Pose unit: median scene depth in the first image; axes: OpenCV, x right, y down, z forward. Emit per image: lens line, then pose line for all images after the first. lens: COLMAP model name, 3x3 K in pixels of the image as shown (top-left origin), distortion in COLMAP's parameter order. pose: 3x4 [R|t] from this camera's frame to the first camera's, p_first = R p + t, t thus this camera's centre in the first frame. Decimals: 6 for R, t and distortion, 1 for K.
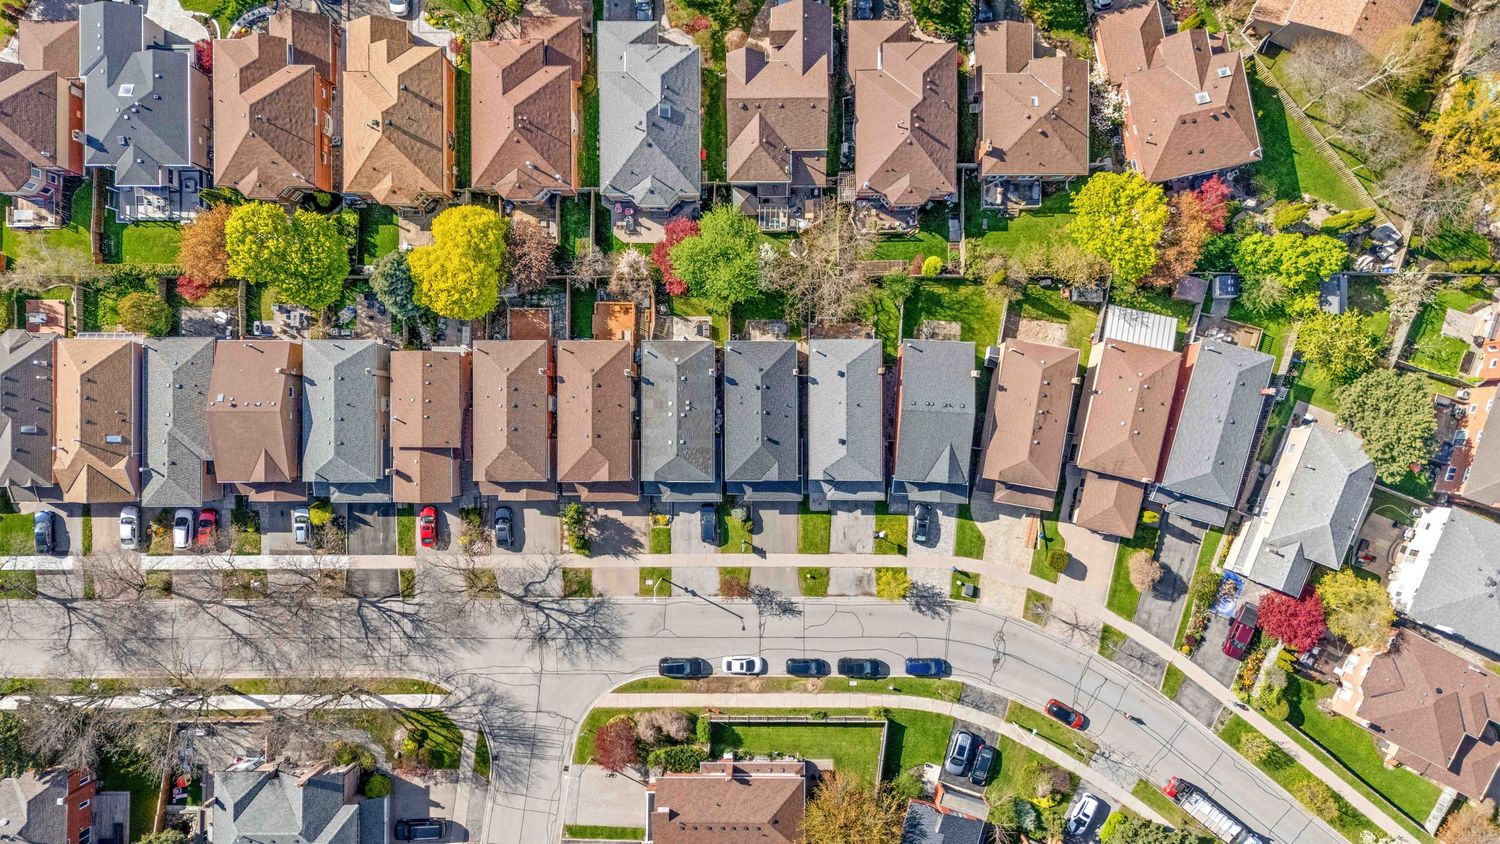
lens RADIAL K [[1102.8, 0, 749.9], [0, 1102.8, 424.0], [0, 0, 1]] dist [0.079766, -0.080141]
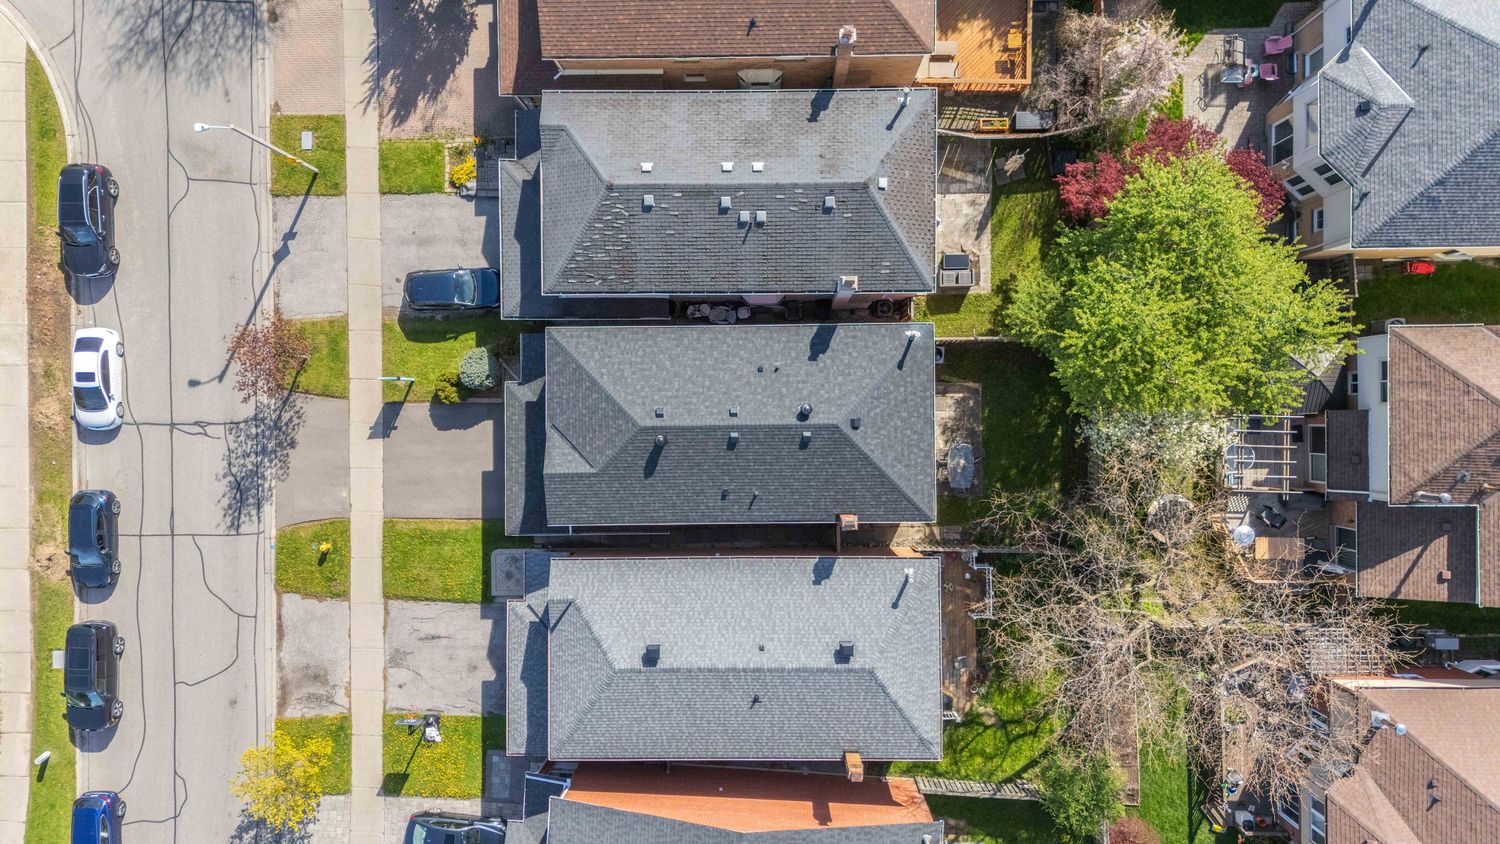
lens RADIAL K [[1102.8, 0, 745.1], [0, 1102.8, 419.0], [0, 0, 1]] dist [0.079766, -0.080141]
pose [[0.006017, 0.999867, 0.015147, 0.002692], [-0.999579, 0.005584, 0.028488, -0.022896], [0.028400, -0.015312, 0.999479, 0.612468]]
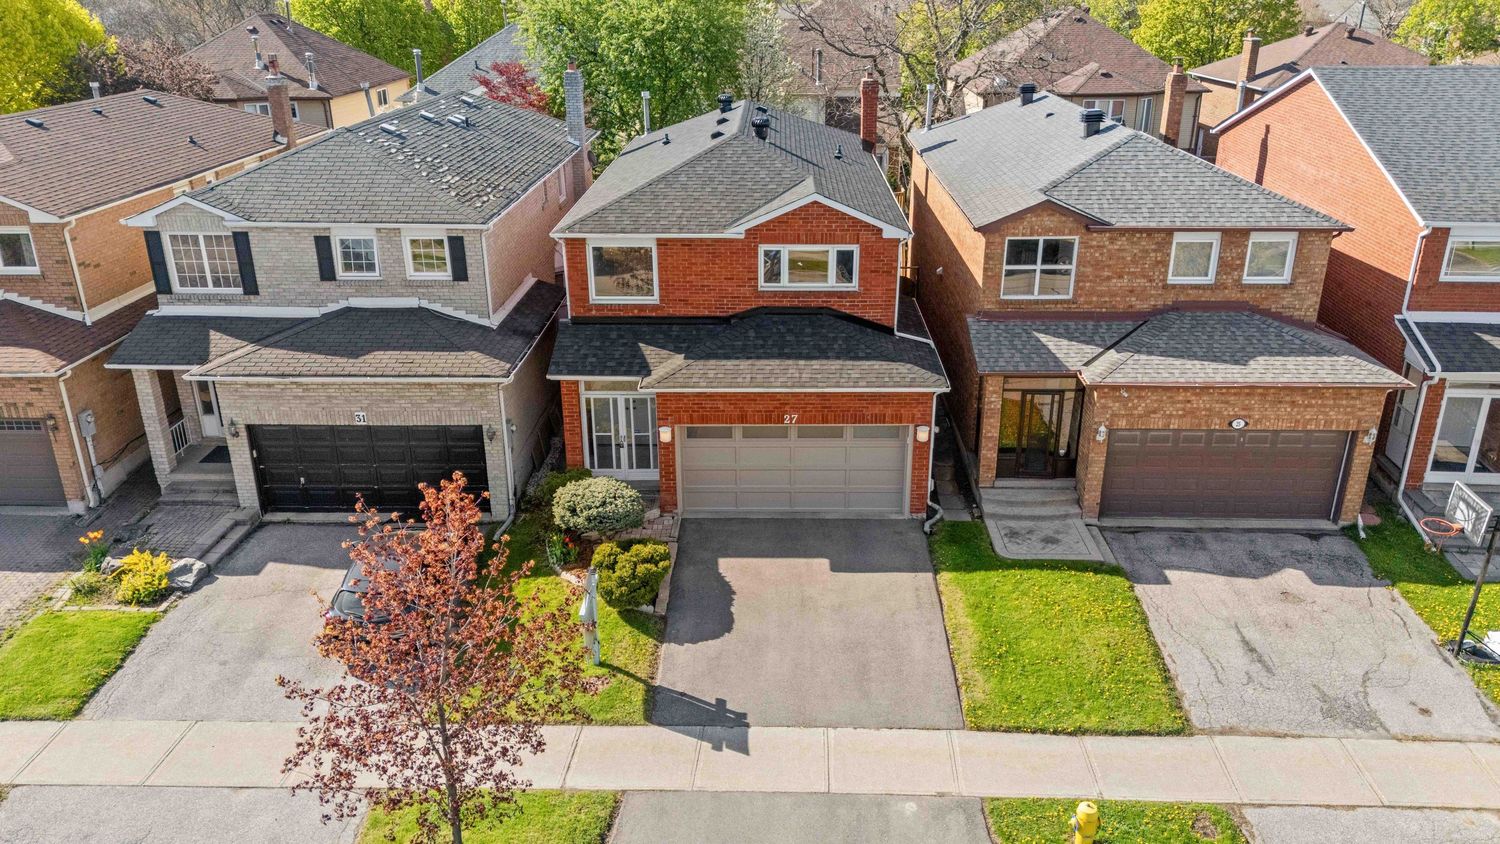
lens RADIAL K [[1102.8, 0, 755.4], [0, 1102.8, 431.7], [0, 0, 1]] dist [0.079766, -0.080141]
pose [[0.999467, 0.024627, -0.021445, 0.018458], [-0.029479, 0.397901, -0.916955, 0.235354], [-0.014049, 0.917098, 0.398415, 0.914439]]
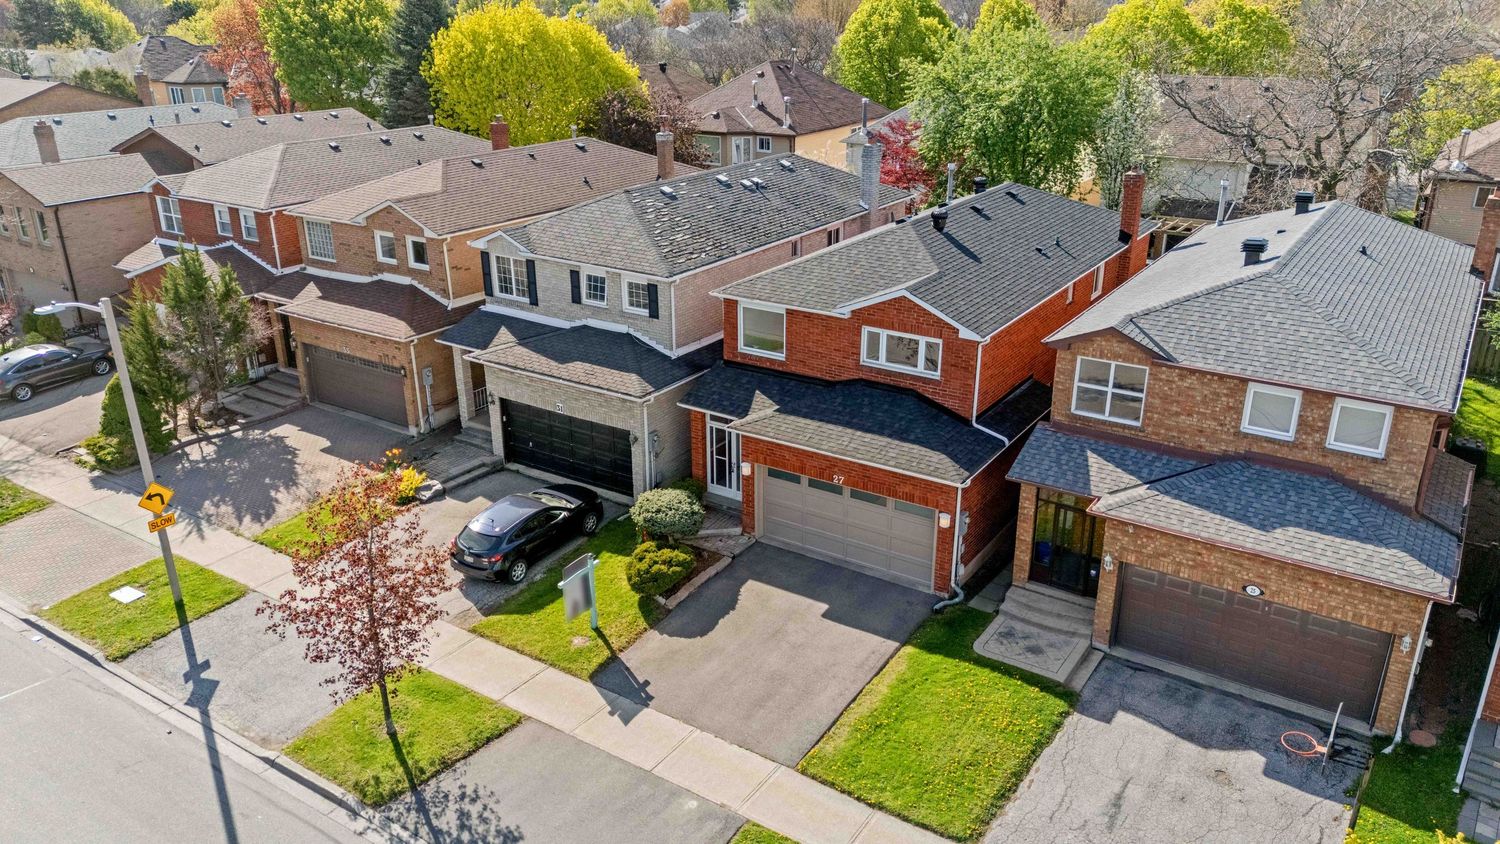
lens RADIAL K [[1102.8, 0, 757.9], [0, 1102.8, 417.3], [0, 0, 1]] dist [0.079766, -0.080141]
pose [[0.832347, 0.218110, -0.509536, 0.112736], [-0.554246, 0.322379, -0.767387, 0.232767], [-0.003111, 0.921141, 0.389217, 0.892370]]
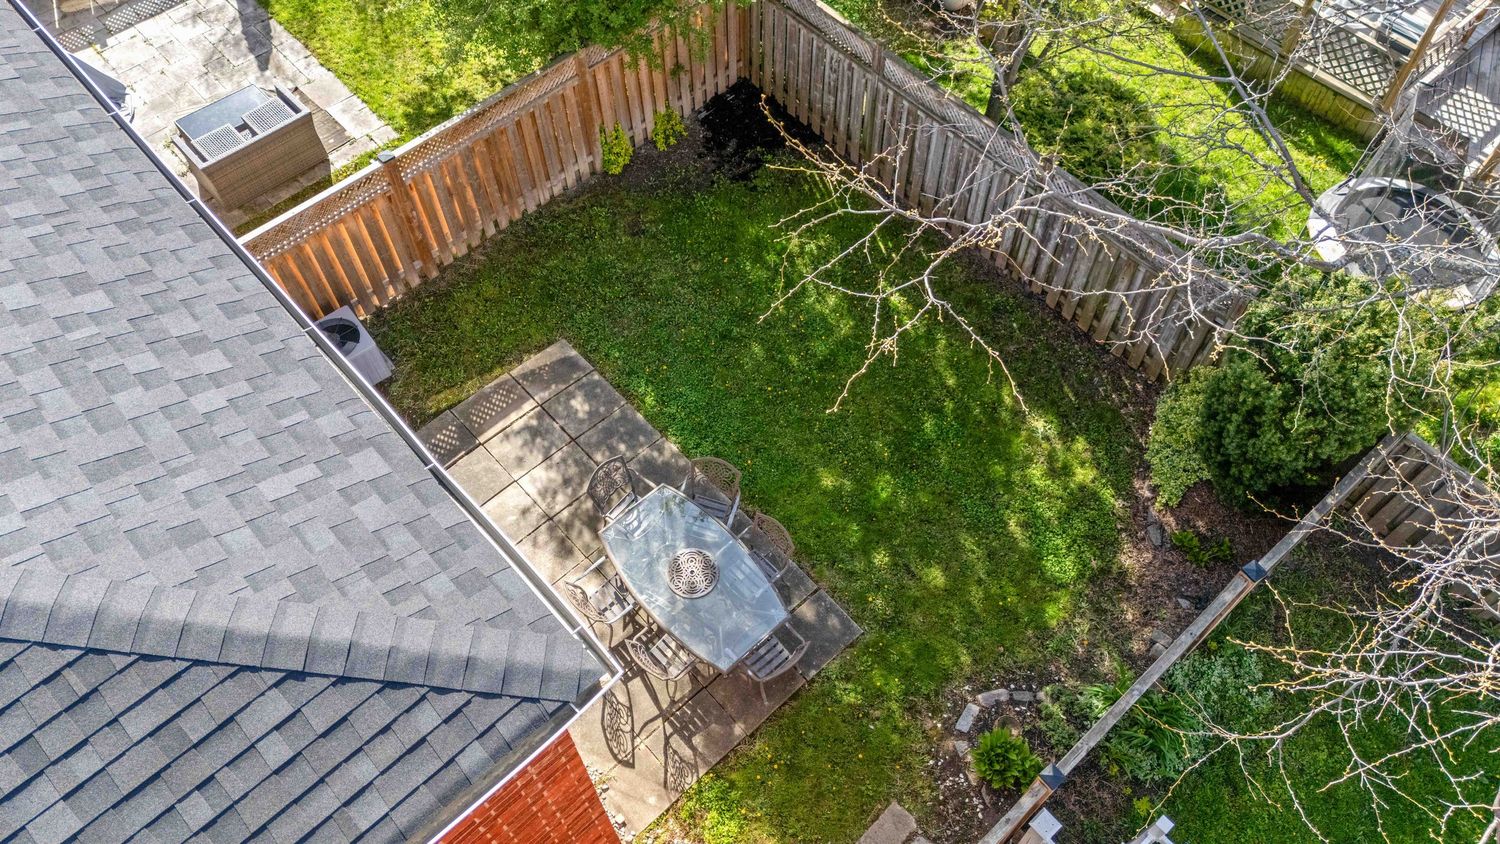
lens RADIAL K [[1102.8, 0, 758.2], [0, 1102.8, 440.9], [0, 0, 1]] dist [0.079766, -0.080141]
pose [[0.675471, 0.628543, -0.385580, 0.054649], [-0.737383, 0.577374, -0.350579, -0.066377], [0.002269, 0.521126, 0.853477, 0.919215]]
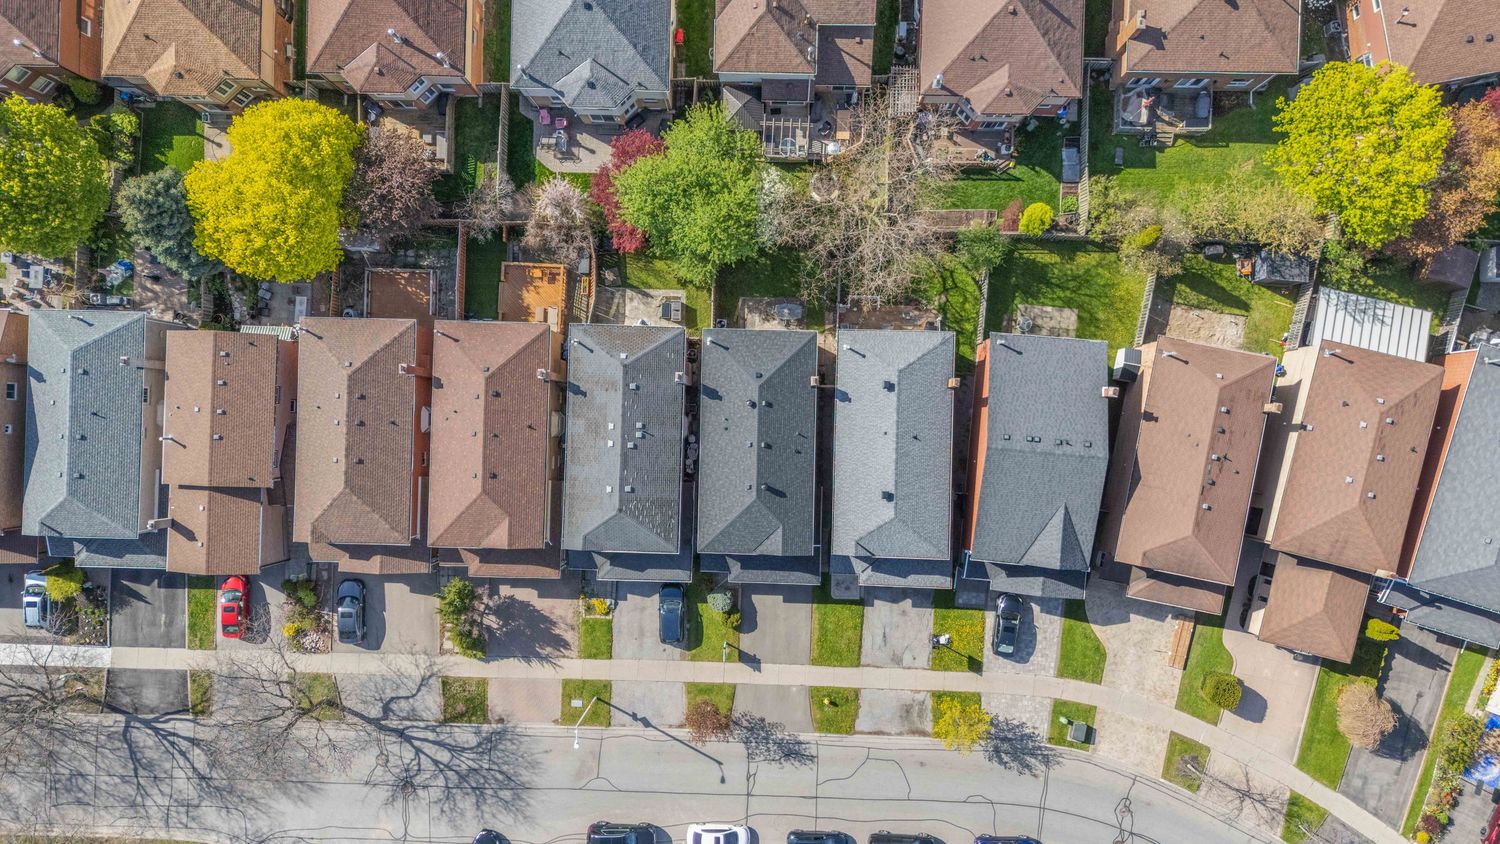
lens RADIAL K [[1102.8, 0, 750.7], [0, 1102.8, 424.9], [0, 0, 1]] dist [0.079766, -0.080141]
pose [[0.999566, 0.027470, -0.010623, 0.012013], [-0.027493, 0.999620, -0.002021, -0.019314], [0.010563, 0.002312, 0.999942, 0.361575]]
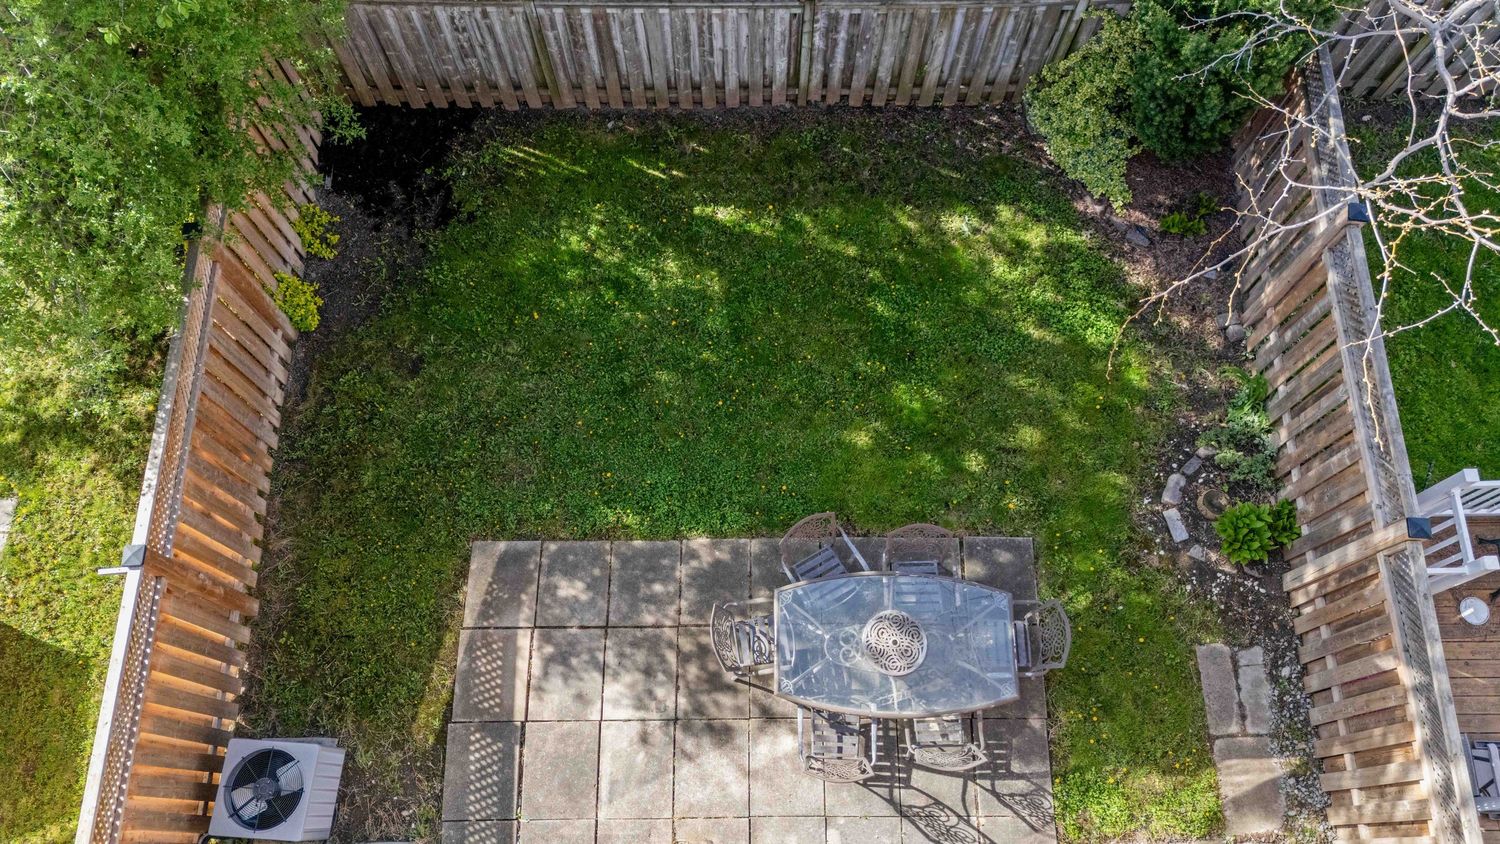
lens RADIAL K [[1102.8, 0, 762.7], [0, 1102.8, 428.9], [0, 0, 1]] dist [0.079766, -0.080141]
pose [[0.999930, -0.005313, 0.010596, 0.016099], [0.008581, 0.941166, -0.337835, -0.075562], [-0.008178, 0.337903, 0.941146, 0.925901]]
